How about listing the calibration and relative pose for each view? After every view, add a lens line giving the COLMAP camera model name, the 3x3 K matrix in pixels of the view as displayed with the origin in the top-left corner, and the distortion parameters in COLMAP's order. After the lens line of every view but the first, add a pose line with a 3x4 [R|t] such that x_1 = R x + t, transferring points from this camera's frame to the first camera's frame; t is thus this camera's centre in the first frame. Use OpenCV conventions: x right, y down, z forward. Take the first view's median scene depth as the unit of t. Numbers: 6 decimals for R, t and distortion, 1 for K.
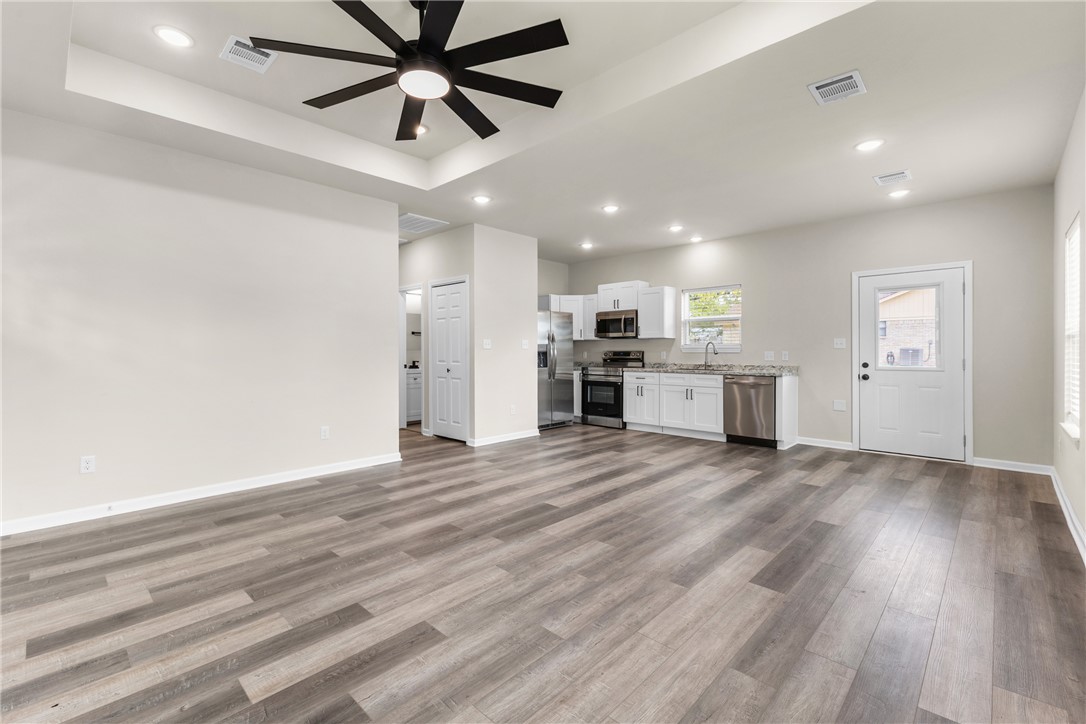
lens RADIAL K [[467.7, 0, 544.2], [0, 467.7, 351.4], [0, 0, 1]] dist [0.010309, -0.000540]
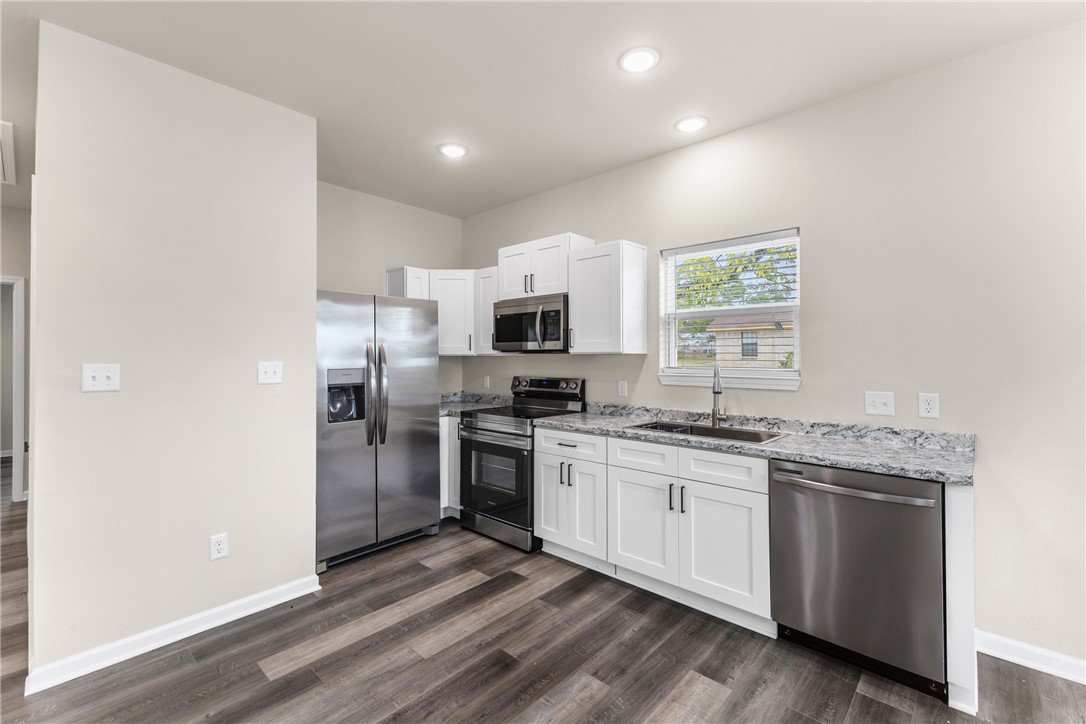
lens RADIAL K [[467.7, 0, 543.3], [0, 467.7, 352.7], [0, 0, 1]] dist [0.010309, -0.000540]
pose [[0.999798, -0.002162, 0.019985, 0.173112], [0.002351, 0.999953, -0.009455, -0.025812], [-0.019964, 0.009500, 0.999756, 0.553491]]
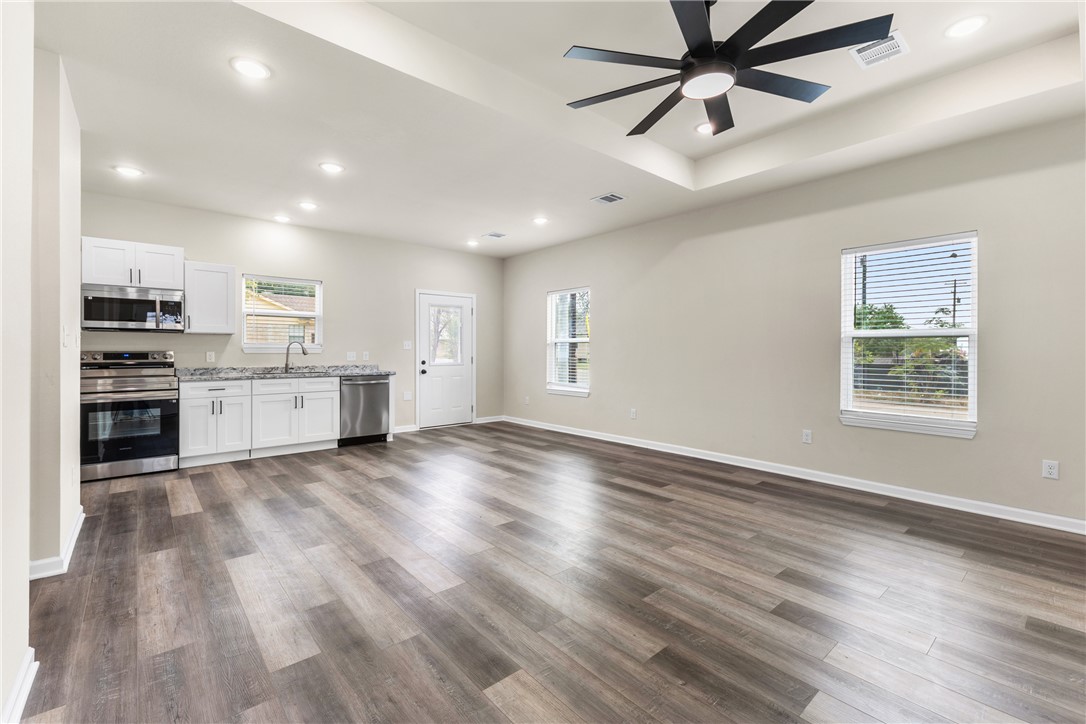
lens RADIAL K [[467.7, 0, 537.6], [0, 467.7, 357.4], [0, 0, 1]] dist [0.010309, -0.000540]
pose [[0.111419, -0.011848, 0.993703, -0.445939], [-0.000162, 0.999929, 0.011941, -0.000075], [-0.993773, -0.001492, 0.111410, 0.433650]]
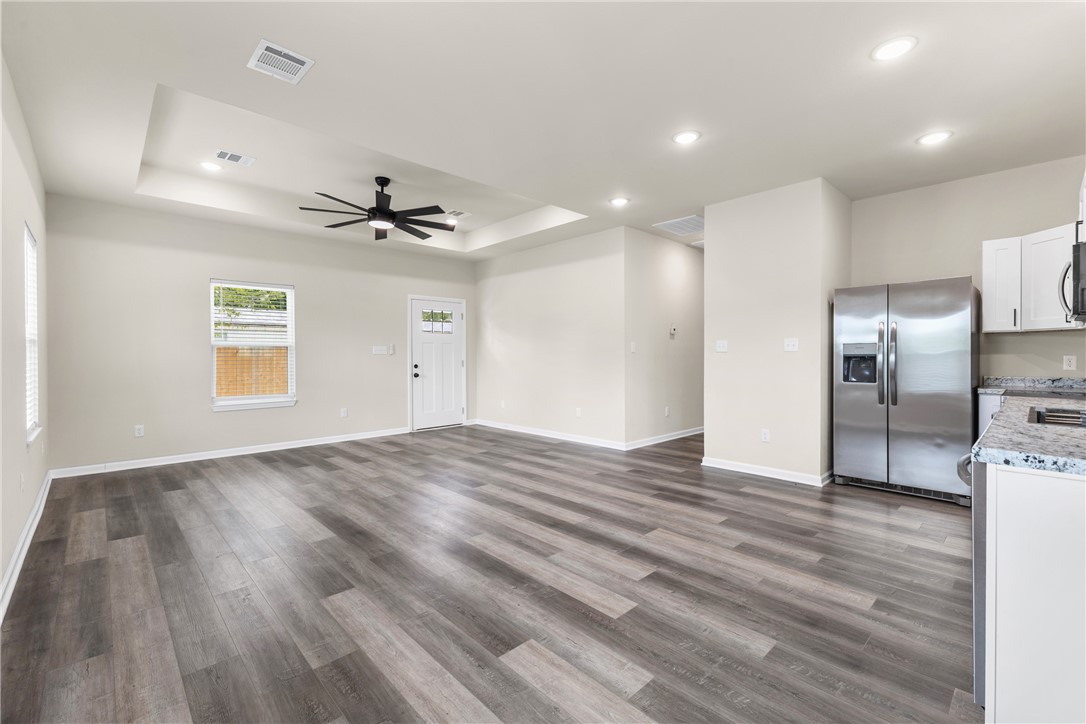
lens RADIAL K [[467.7, 0, 548.9], [0, 467.7, 359.1], [0, 0, 1]] dist [0.010309, -0.000540]
pose [[-0.040452, 0.010873, -0.999122, 0.610995], [0.000932, 0.999941, 0.010844, -0.001919], [0.999181, -0.000493, -0.040459, 0.629510]]
